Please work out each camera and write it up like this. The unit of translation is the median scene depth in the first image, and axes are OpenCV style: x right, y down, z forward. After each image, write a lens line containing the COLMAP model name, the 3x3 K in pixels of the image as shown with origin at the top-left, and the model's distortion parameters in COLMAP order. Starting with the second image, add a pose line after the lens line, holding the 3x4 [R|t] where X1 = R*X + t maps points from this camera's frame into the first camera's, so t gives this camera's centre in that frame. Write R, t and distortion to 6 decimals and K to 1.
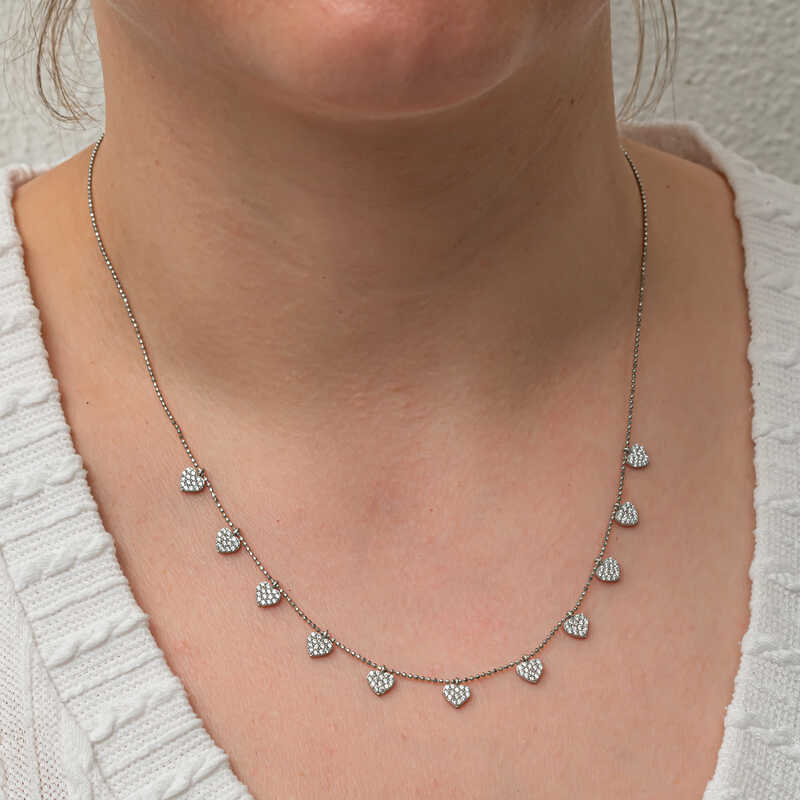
lens RADIAL K [[2202.8, 0, 388.6], [0, 2202.8, 399.8], [0, 0, 1]] dist [-0.046352, 1.218216]
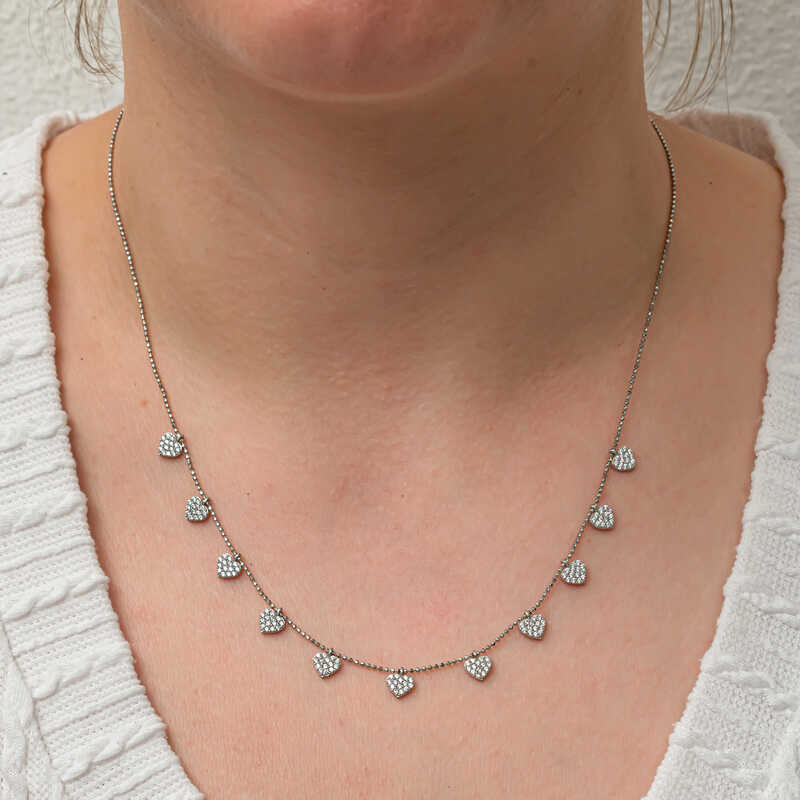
lens RADIAL K [[2448.9, 0, 399.5], [0, 2448.9, 365.1], [0, 0, 1]] dist [0.283329, -3.233727]
pose [[0.991184, 0.079638, -0.105886, 0.130547], [-0.079840, 0.996805, 0.002339, -0.010726], [0.105734, 0.006135, 0.994376, -0.090840]]
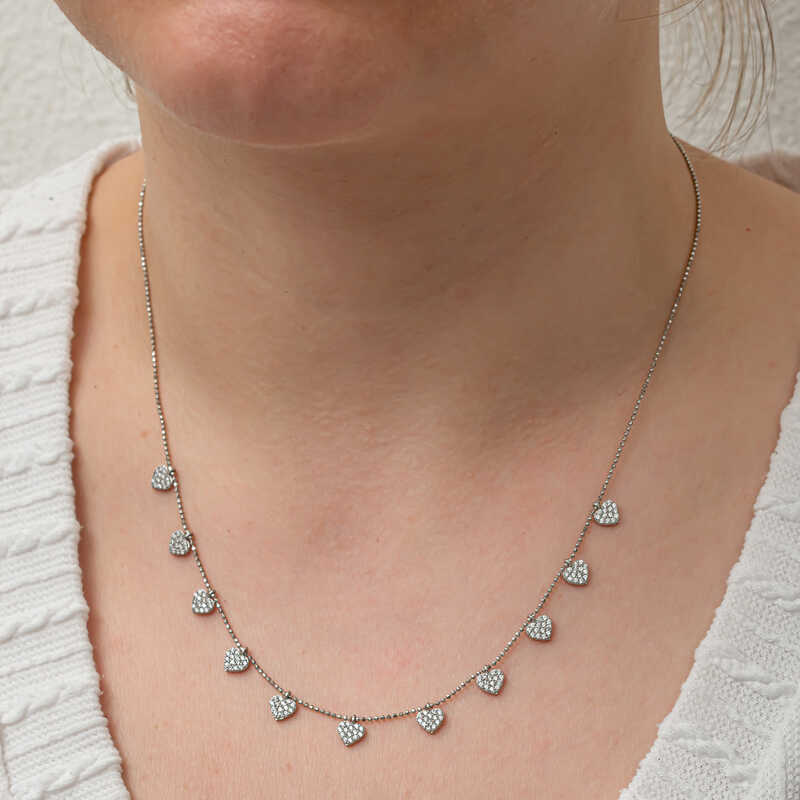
lens RADIAL K [[2448.9, 0, 399.5], [0, 2448.9, 365.1], [0, 0, 1]] dist [0.283329, -3.233727]
pose [[0.959734, 0.116956, -0.255404, 0.299432], [-0.114991, 0.993108, 0.022665, -0.053110], [0.256294, 0.007616, 0.966569, -0.048654]]
